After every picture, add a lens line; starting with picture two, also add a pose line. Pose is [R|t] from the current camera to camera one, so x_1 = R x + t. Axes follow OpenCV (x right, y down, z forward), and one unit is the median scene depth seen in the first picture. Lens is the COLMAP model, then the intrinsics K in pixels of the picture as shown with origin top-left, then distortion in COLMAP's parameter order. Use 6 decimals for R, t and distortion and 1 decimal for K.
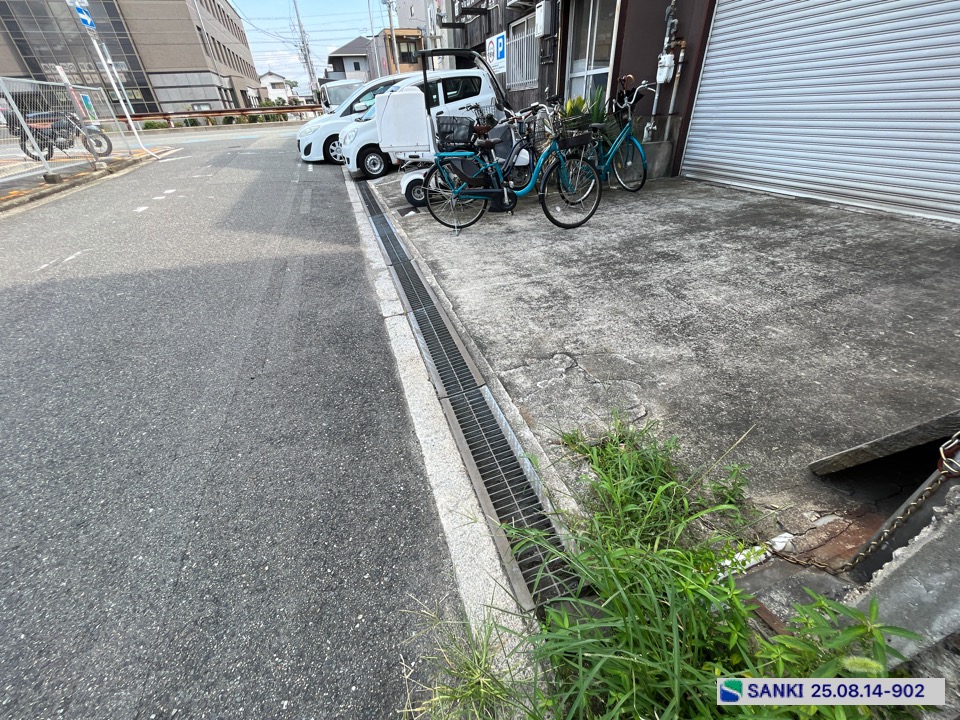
lens RADIAL K [[386.9, 0, 477.0], [0, 386.9, 359.3], [0, 0, 1]] dist [-0.002953, 0.000581]
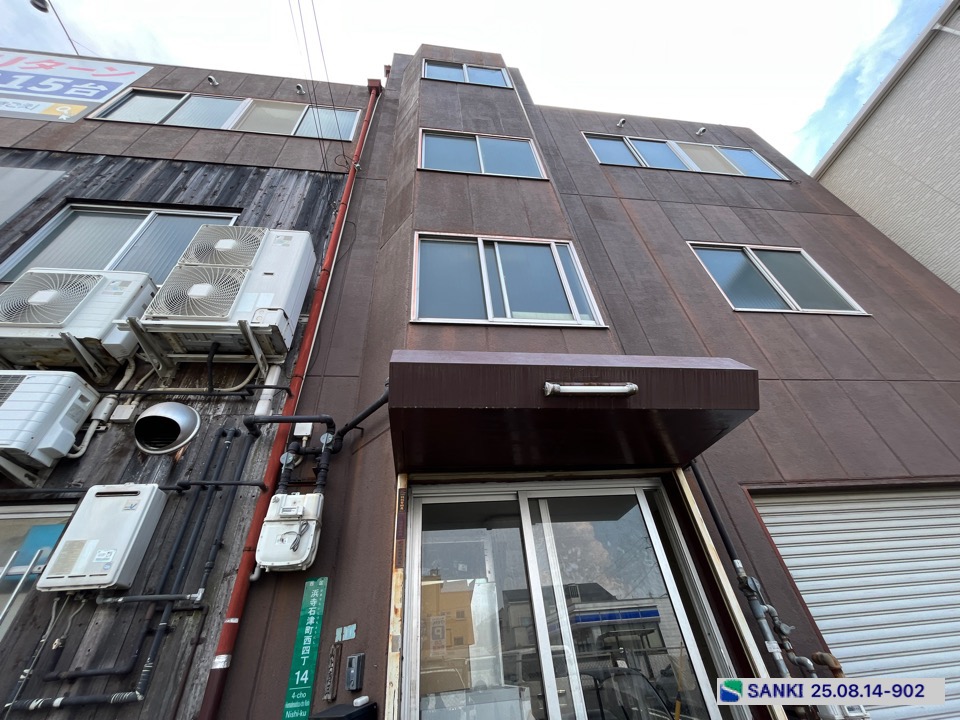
lens RADIAL K [[386.9, 0, 477.1], [0, 386.9, 360.0], [0, 0, 1]] dist [-0.002953, 0.000581]
pose [[0.215108, 0.634046, 0.742775, -0.121006], [0.588945, 0.522487, -0.616563, -1.343543], [-0.779020, 0.570081, -0.261028, 1.722413]]
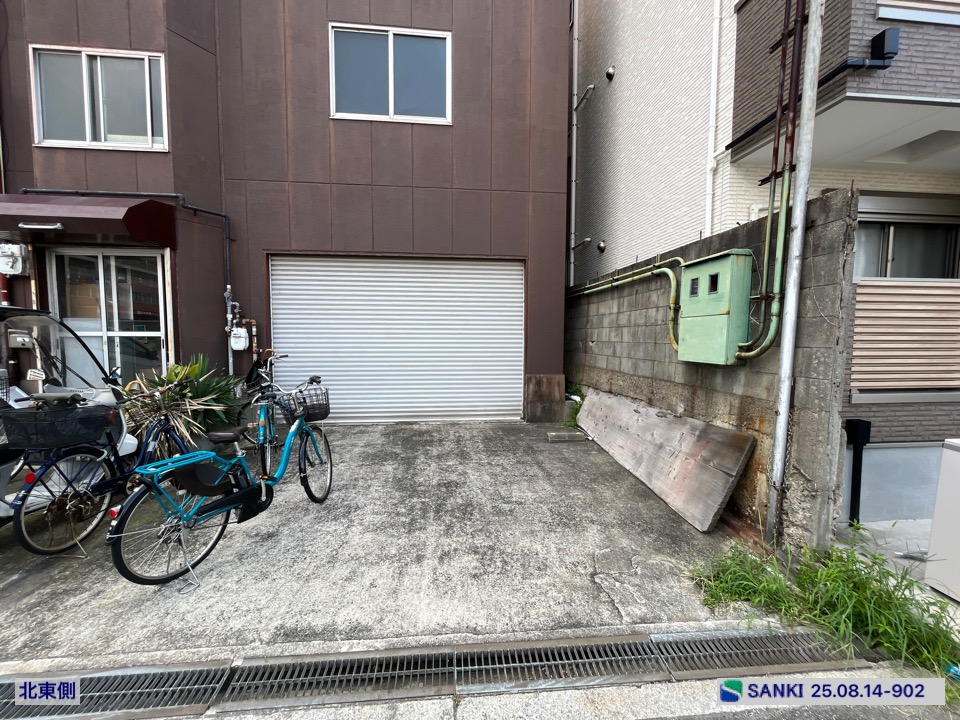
lens RADIAL K [[386.9, 0, 477.1], [0, 386.9, 359.6], [0, 0, 1]] dist [-0.002953, 0.000581]
pose [[0.225328, -0.018406, 0.974109, -0.581209], [0.522485, 0.846174, -0.104872, -0.373041], [-0.822336, 0.532588, 0.200284, 0.417225]]
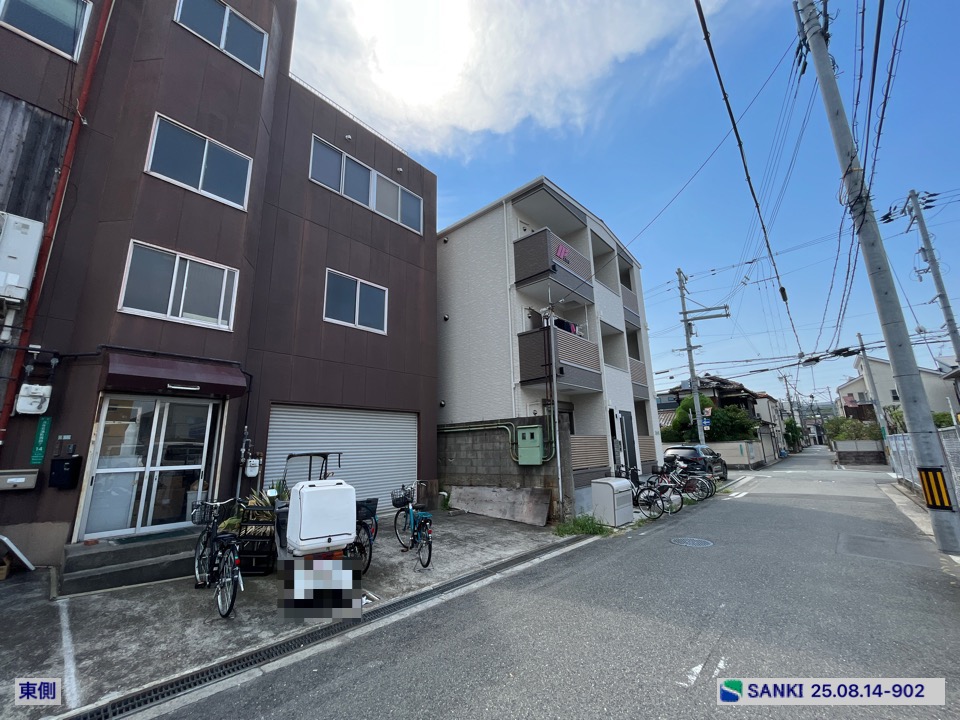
lens RADIAL K [[386.9, 0, 476.8], [0, 386.9, 359.8], [0, 0, 1]] dist [-0.002953, 0.000581]
pose [[-0.489612, 0.248736, 0.835709, -1.680965], [0.516370, 0.855017, 0.048041, -1.076818], [-0.702596, 0.455057, -0.547066, 1.490146]]
